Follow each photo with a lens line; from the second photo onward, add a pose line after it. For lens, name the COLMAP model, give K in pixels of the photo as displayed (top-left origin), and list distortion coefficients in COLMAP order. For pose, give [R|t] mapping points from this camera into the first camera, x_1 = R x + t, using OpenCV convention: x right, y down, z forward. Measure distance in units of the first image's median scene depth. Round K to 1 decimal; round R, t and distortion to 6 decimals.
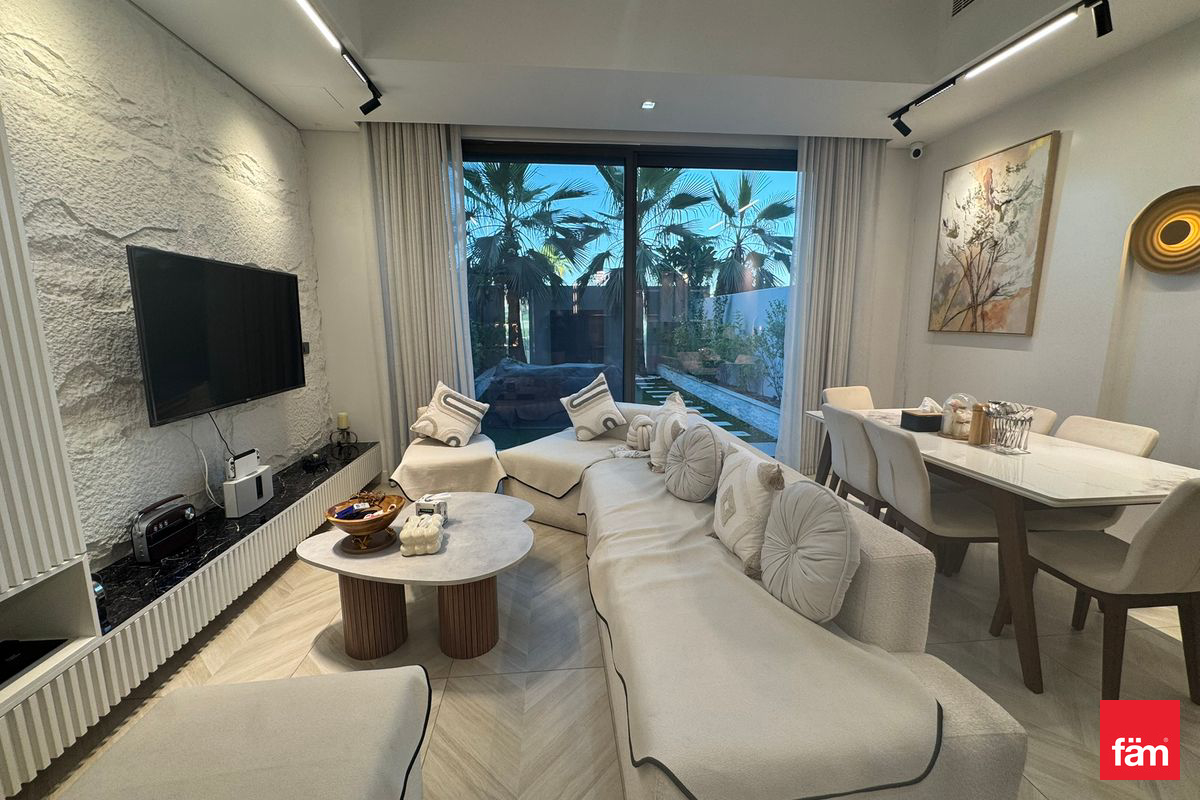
lens RADIAL K [[483.1, 0, 600.9], [0, 483.1, 399.8], [0, 0, 1]] dist [0.001454, 0.001250]
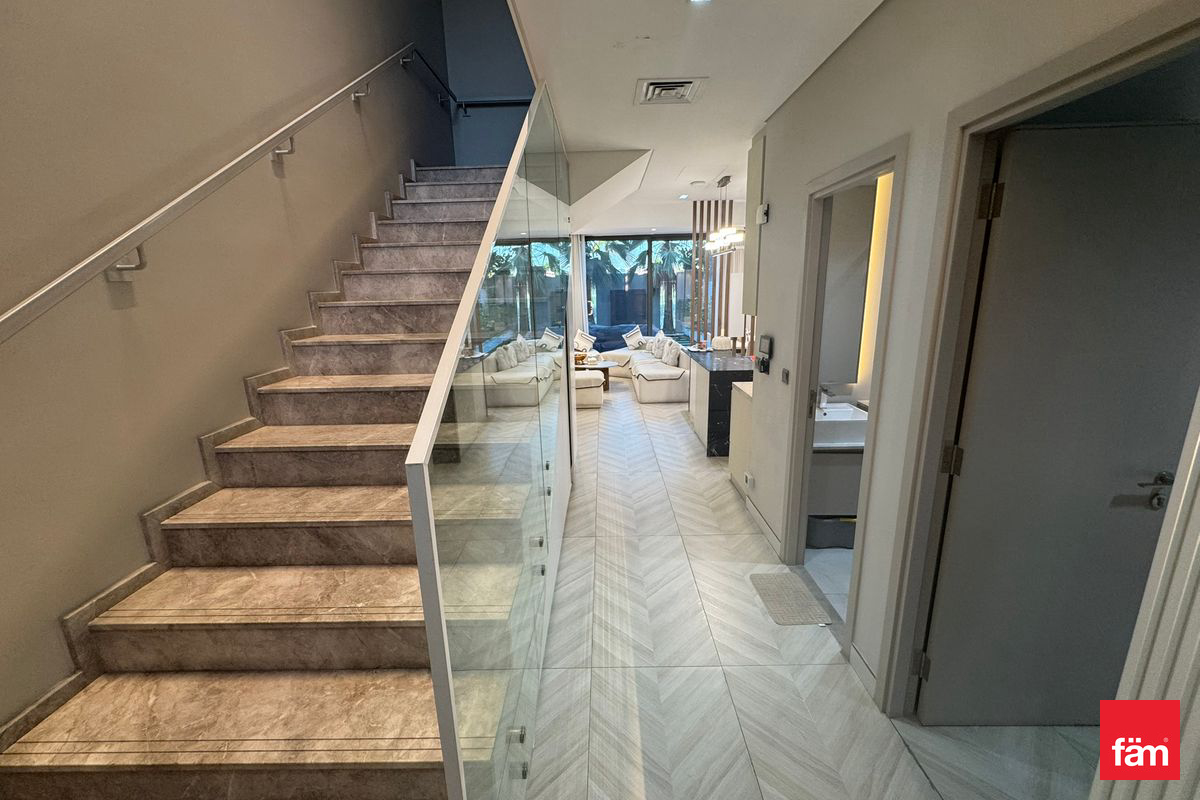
lens RADIAL K [[483.1, 0, 594.1], [0, 483.1, 401.5], [0, 0, 1]] dist [0.001454, 0.001250]
pose [[0.992994, 0.002971, -0.118129, 0.075592], [0.005466, 0.997459, 0.071033, 0.167861], [0.118040, -0.071181, 0.990454, -1.642158]]
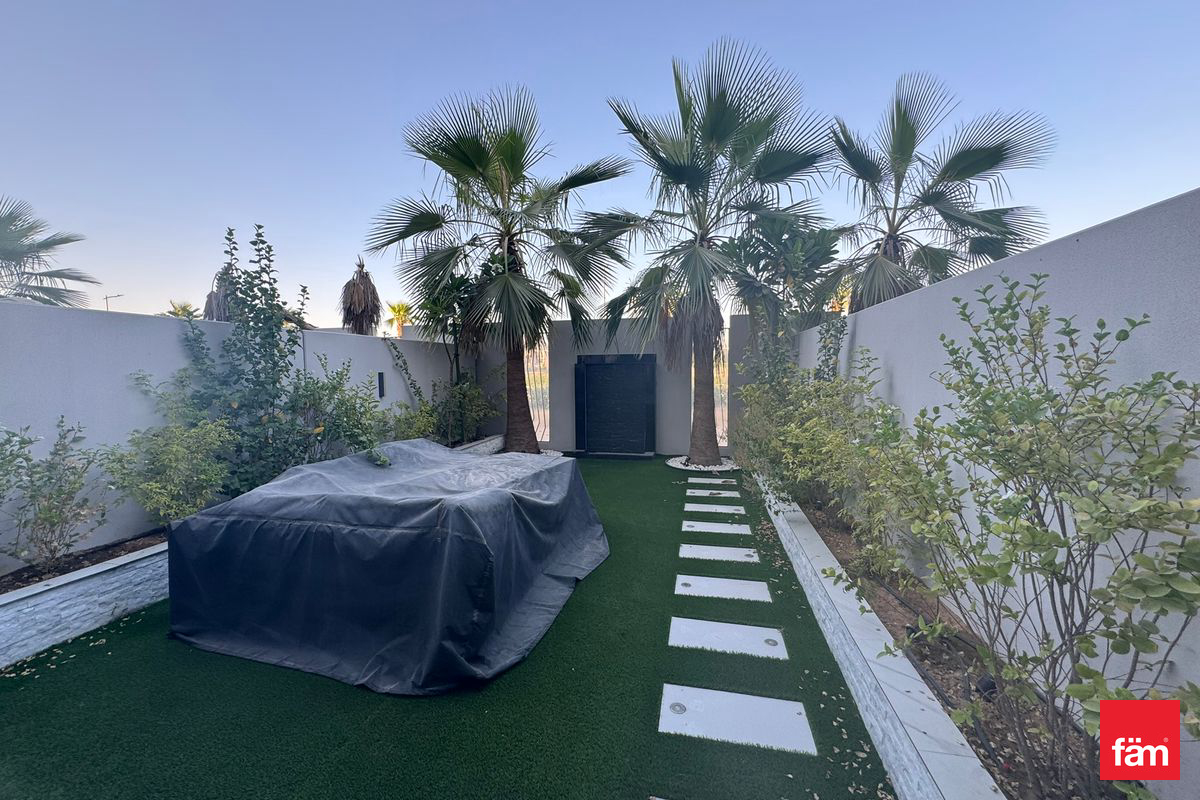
lens RADIAL K [[483.1, 0, 596.3], [0, 483.1, 402.6], [0, 0, 1]] dist [0.001454, 0.001250]
pose [[0.950364, 0.014023, -0.310825, 0.420233], [-0.044319, 0.994899, -0.090621, -0.198893], [0.307969, 0.099898, 0.946137, 1.198875]]
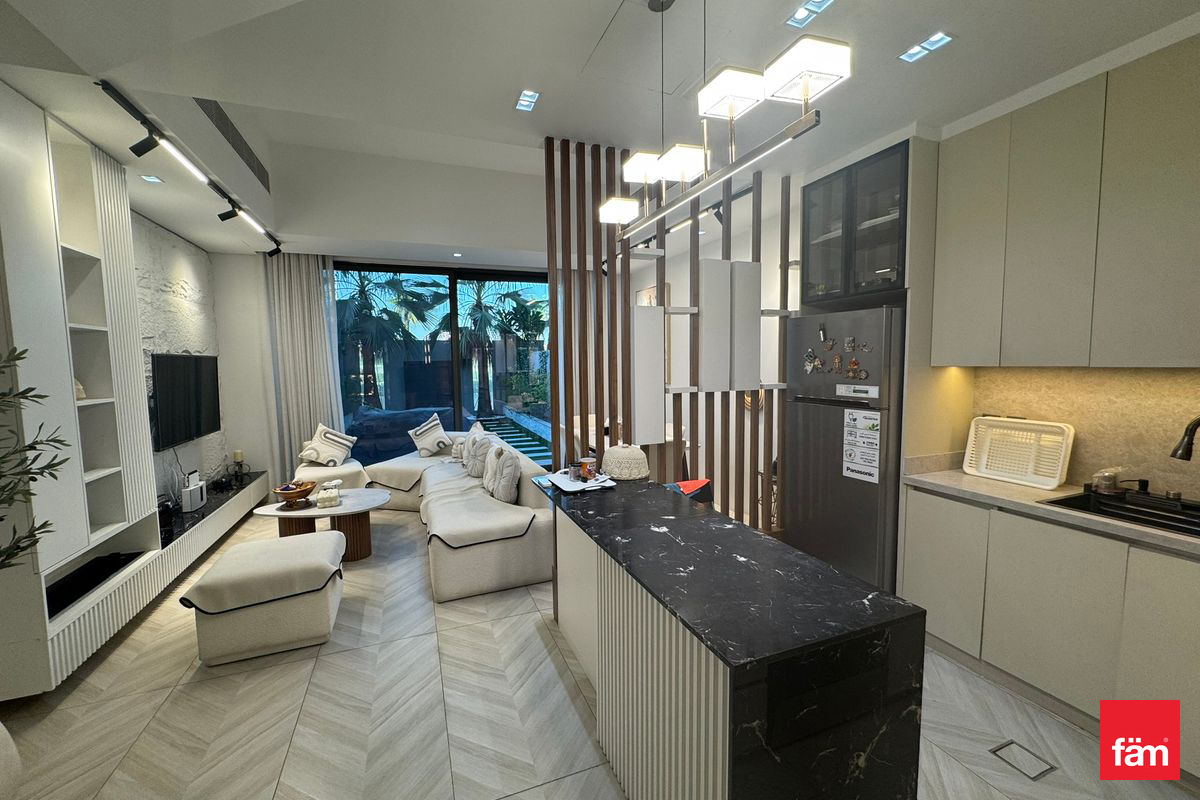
lens RADIAL K [[483.1, 0, 595.8], [0, 483.1, 399.6], [0, 0, 1]] dist [0.001454, 0.001250]
pose [[0.964229, -0.034083, 0.262870, 0.087102], [0.056349, 0.995388, -0.077634, 0.048859], [-0.259012, 0.089669, 0.961703, -0.604405]]
